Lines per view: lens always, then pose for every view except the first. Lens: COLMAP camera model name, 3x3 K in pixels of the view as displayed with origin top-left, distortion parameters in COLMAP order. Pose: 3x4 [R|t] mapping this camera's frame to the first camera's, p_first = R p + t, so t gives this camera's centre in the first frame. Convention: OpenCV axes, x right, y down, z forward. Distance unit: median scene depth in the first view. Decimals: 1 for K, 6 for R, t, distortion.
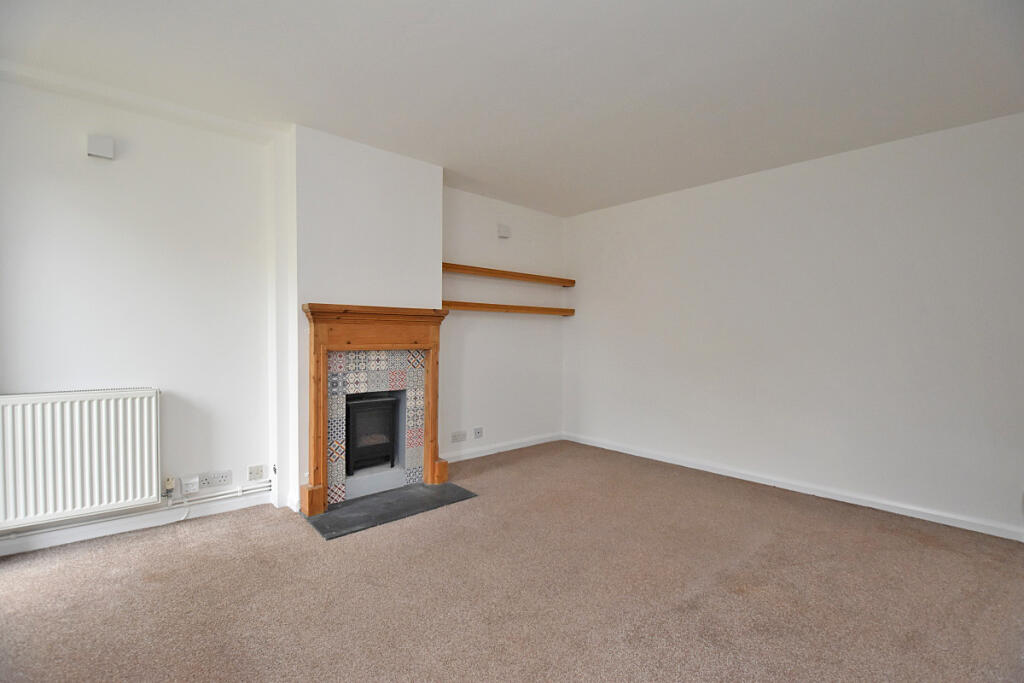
lens RADIAL K [[459.2, 0, 512.9], [0, 459.2, 346.6], [0, 0, 1]] dist [-0.014153, -0.004978]
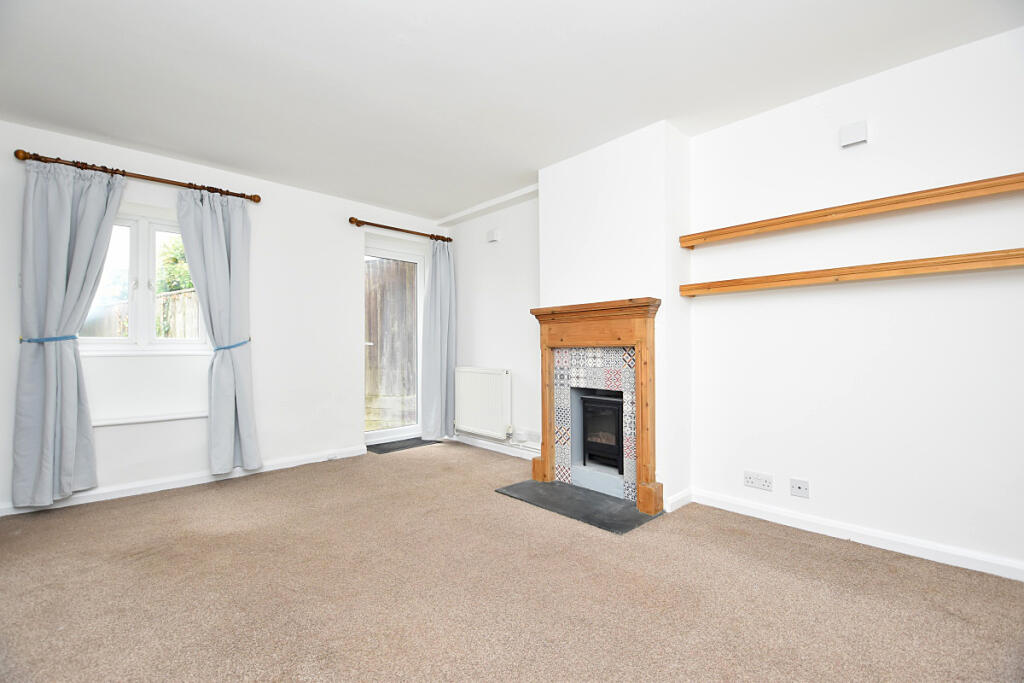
lens RADIAL K [[459.2, 0, 513.2], [0, 459.2, 340.0], [0, 0, 1]] dist [-0.014153, -0.004978]
pose [[-0.011227, -0.030963, -0.999457, 0.719017], [-0.027007, 0.999165, -0.030651, 0.027446], [0.999572, 0.026649, -0.012054, 0.839977]]
